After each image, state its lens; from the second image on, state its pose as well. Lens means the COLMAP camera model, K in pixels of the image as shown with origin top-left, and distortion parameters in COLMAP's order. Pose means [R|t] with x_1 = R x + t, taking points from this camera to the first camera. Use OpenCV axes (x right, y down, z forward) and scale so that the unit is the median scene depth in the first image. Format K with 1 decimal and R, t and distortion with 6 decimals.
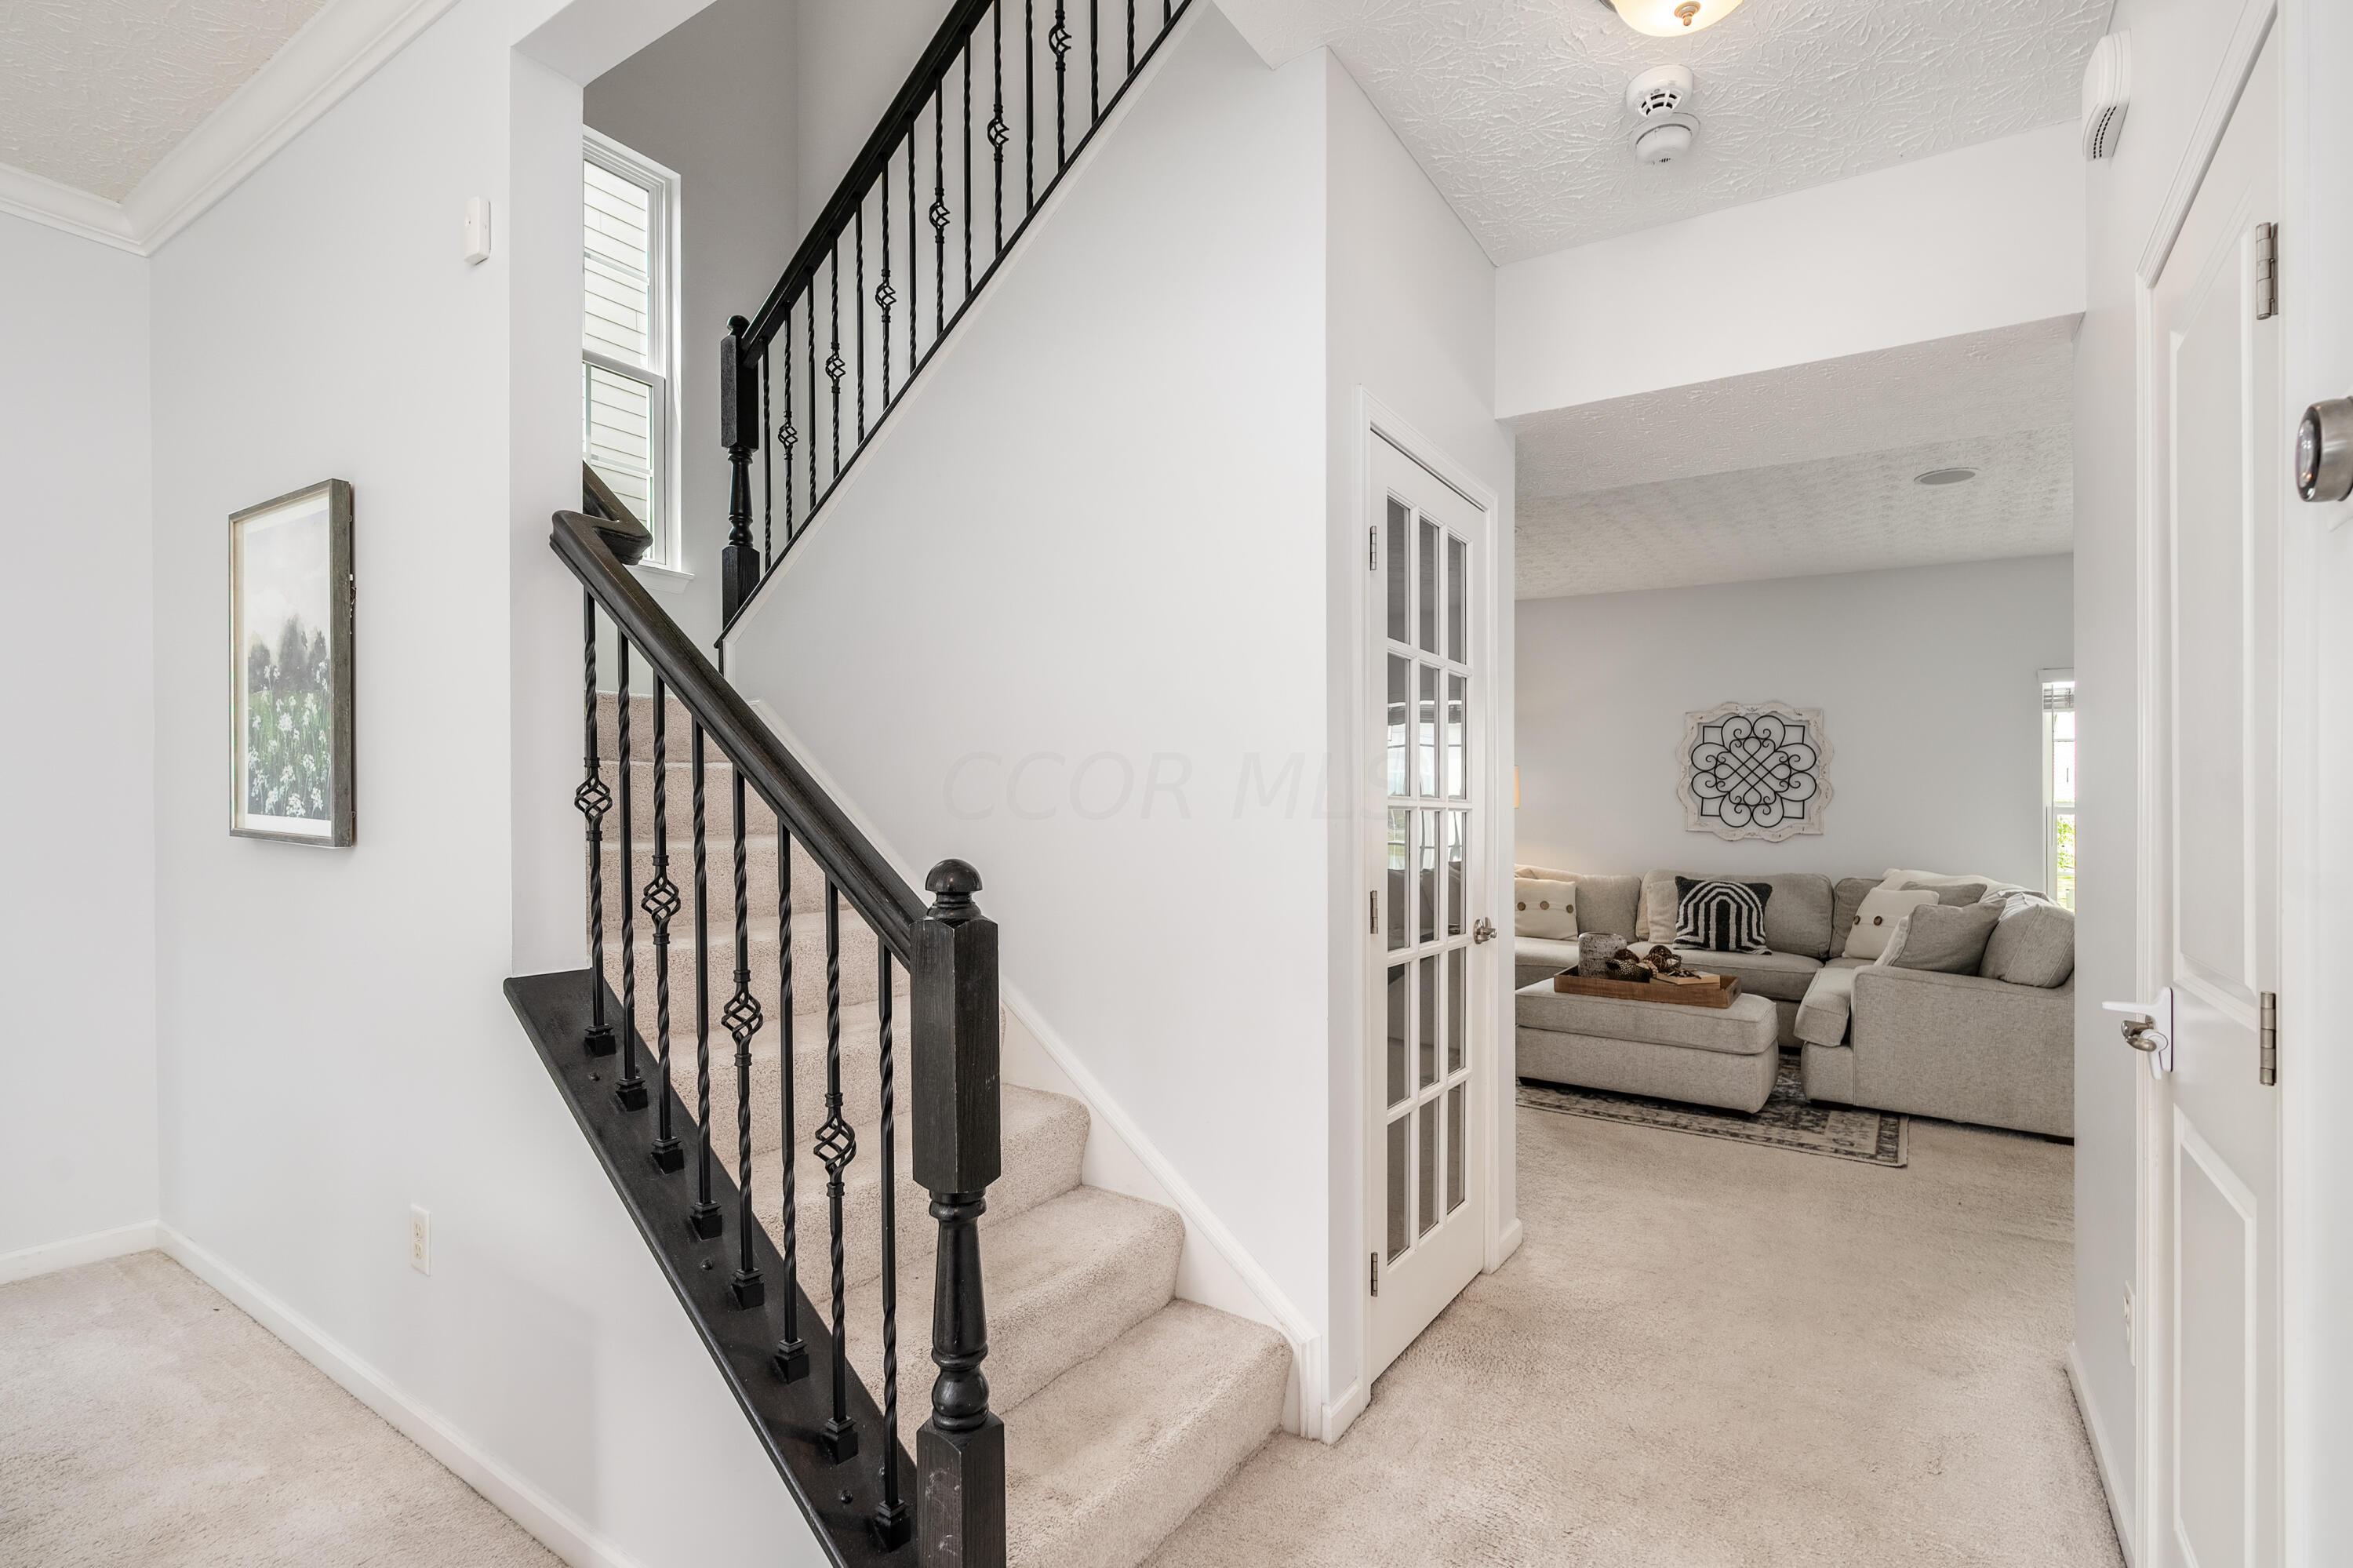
lens RADIAL K [[1119.4, 0, 1141.1], [0, 1119.4, 796.5], [0, 0, 1]] dist [-0.000428, -0.000060]
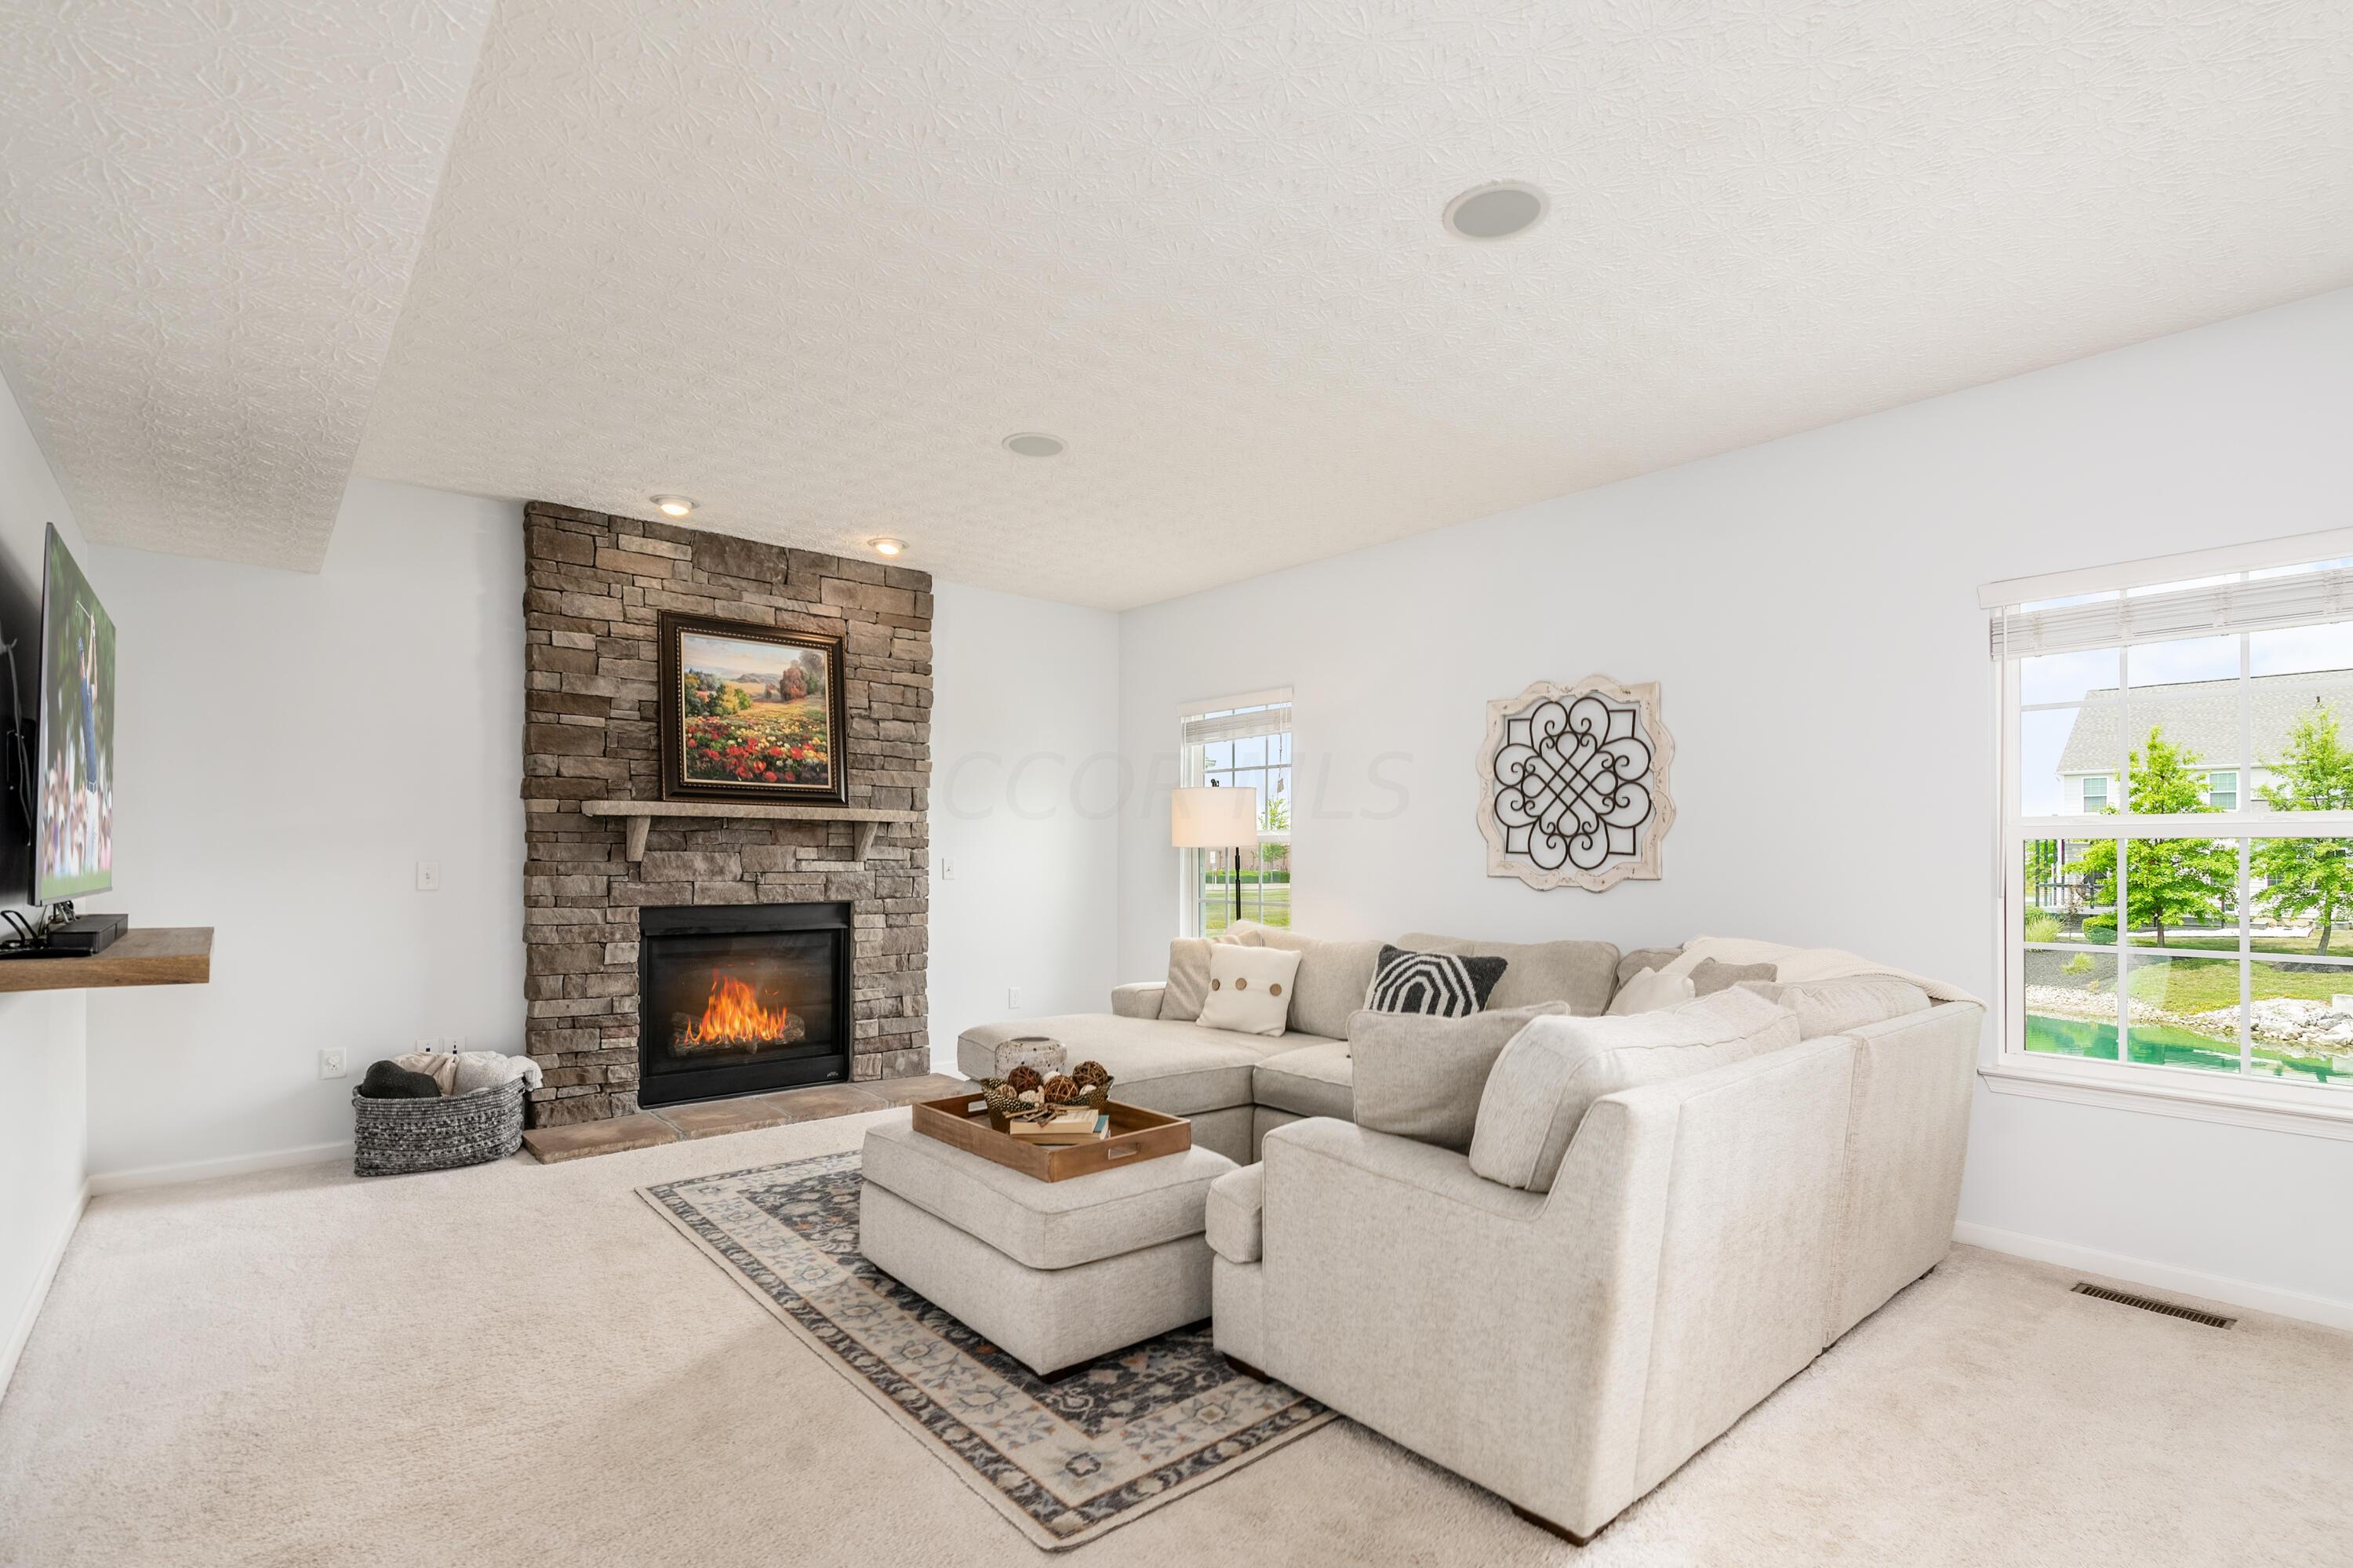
lens RADIAL K [[1117.2, 0, 1171.0], [0, 1117.2, 838.6], [0, 0, 1]] dist [-0.000808, -0.000034]
pose [[0.963430, -0.017720, -0.267372, 0.730769], [0.014948, 0.999811, -0.012398, 0.020709], [0.267541, 0.007948, 0.963514, 0.454449]]
